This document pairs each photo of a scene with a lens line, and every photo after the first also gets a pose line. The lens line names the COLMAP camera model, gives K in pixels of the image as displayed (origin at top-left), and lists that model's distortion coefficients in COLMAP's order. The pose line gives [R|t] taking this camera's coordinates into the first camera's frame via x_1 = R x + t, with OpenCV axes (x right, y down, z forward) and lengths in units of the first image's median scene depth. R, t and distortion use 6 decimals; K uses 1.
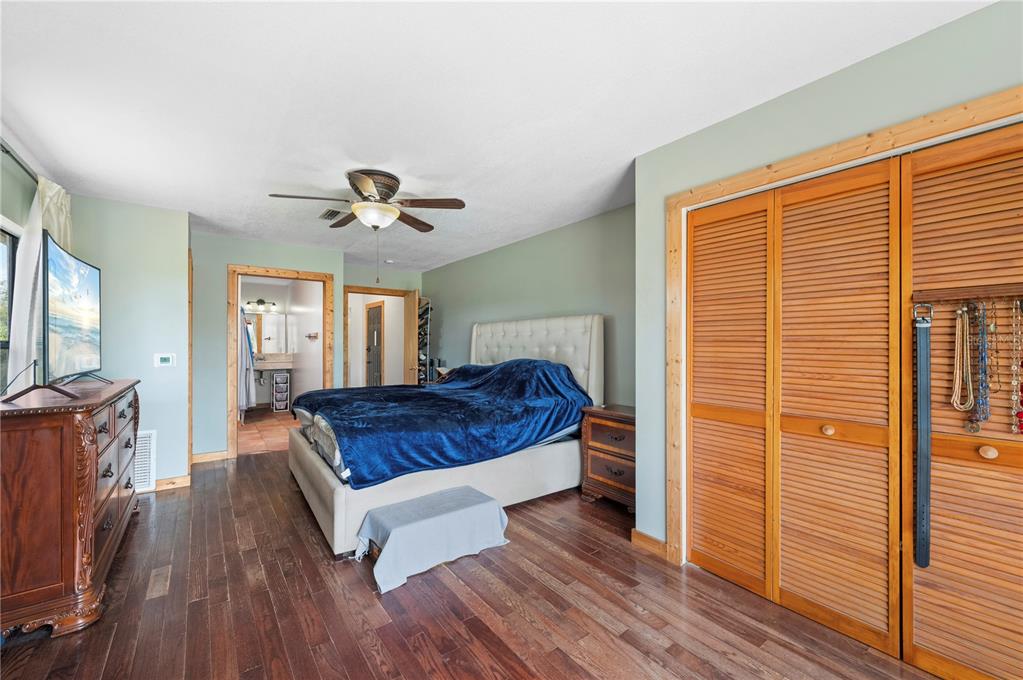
lens RADIAL K [[413.3, 0, 513.0], [0, 413.3, 339.6], [0, 0, 1]] dist [-0.000514, 0.000036]
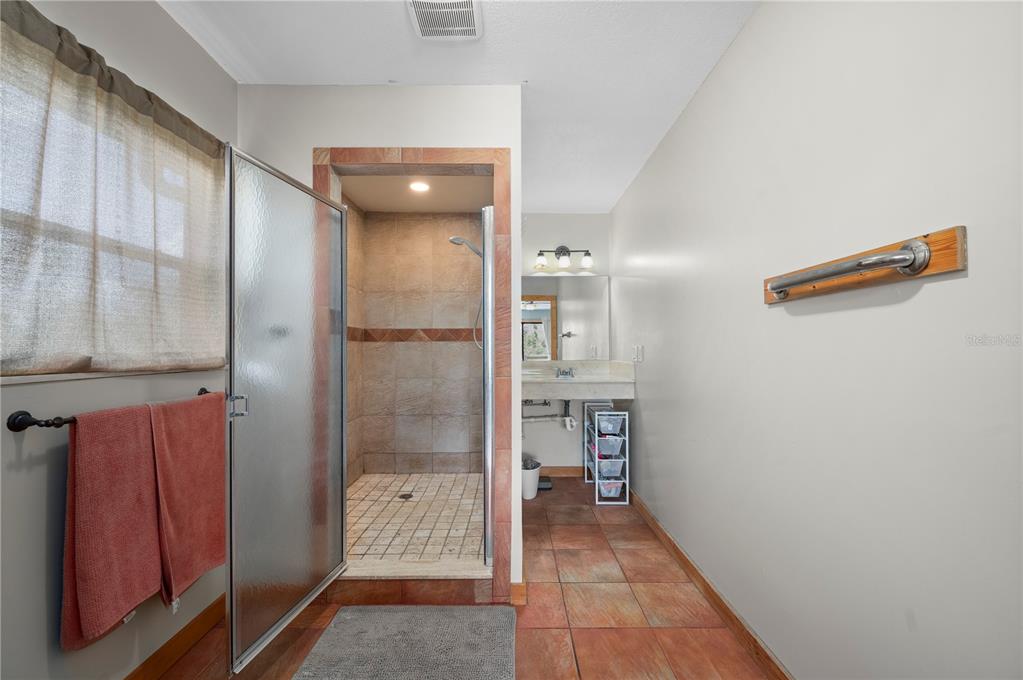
lens RADIAL K [[413.3, 0, 511.8], [0, 413.3, 341.3], [0, 0, 1]] dist [-0.000514, 0.000036]
pose [[0.799758, -0.014421, -0.600150, -0.383918], [0.013790, 0.999889, -0.005648, 0.013537], [0.600164, -0.003759, 0.799868, 0.601529]]
